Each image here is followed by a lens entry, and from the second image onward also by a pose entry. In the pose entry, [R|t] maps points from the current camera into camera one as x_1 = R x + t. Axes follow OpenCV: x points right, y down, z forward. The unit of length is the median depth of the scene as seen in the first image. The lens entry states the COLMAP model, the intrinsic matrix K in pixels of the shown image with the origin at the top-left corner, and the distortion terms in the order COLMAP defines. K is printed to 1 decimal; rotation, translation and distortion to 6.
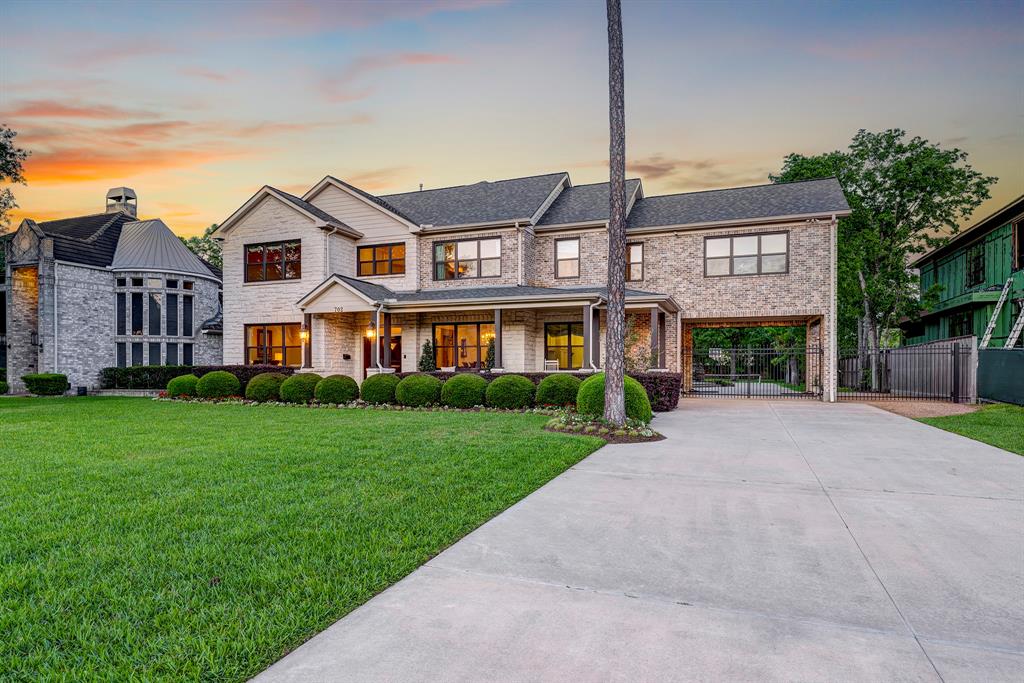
lens RADIAL K [[587.7, 0, 512.0], [0, 587.7, 341.5], [0, 0, 1]] dist [-0.000645, -0.000158]
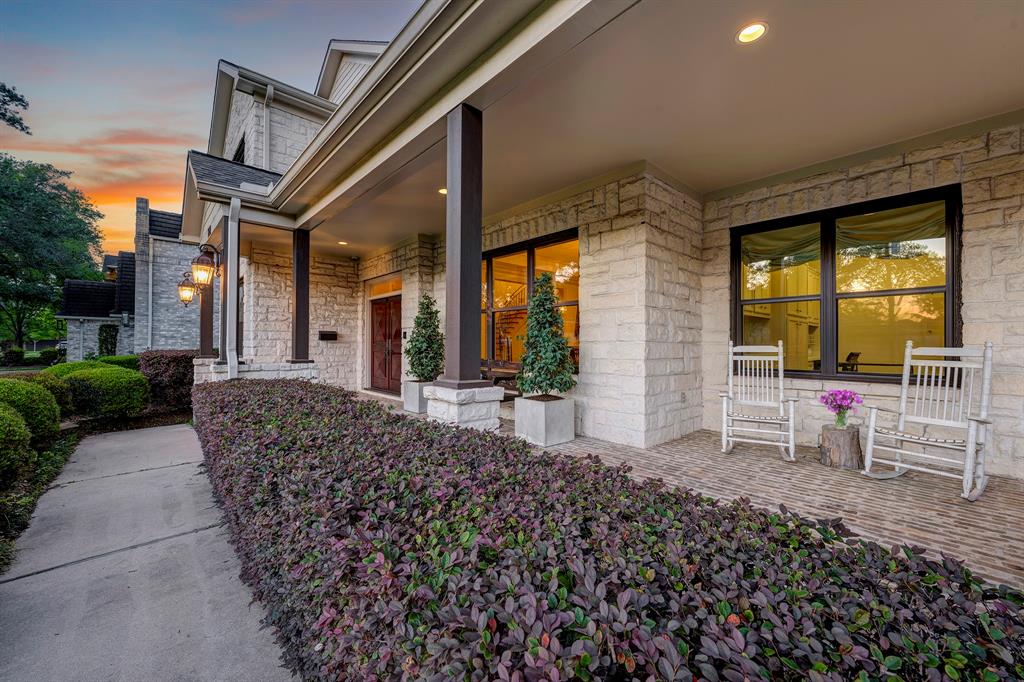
lens RADIAL K [[406.1, 0, 512.0], [0, 406.1, 341.0], [0, 0, 1]] dist [0.000603, -0.000009]
pose [[0.890322, 0.001376, -0.455329, 0.049770], [0.017066, 0.999192, 0.036390, 0.019765], [0.455011, -0.040170, 0.889580, 0.742920]]
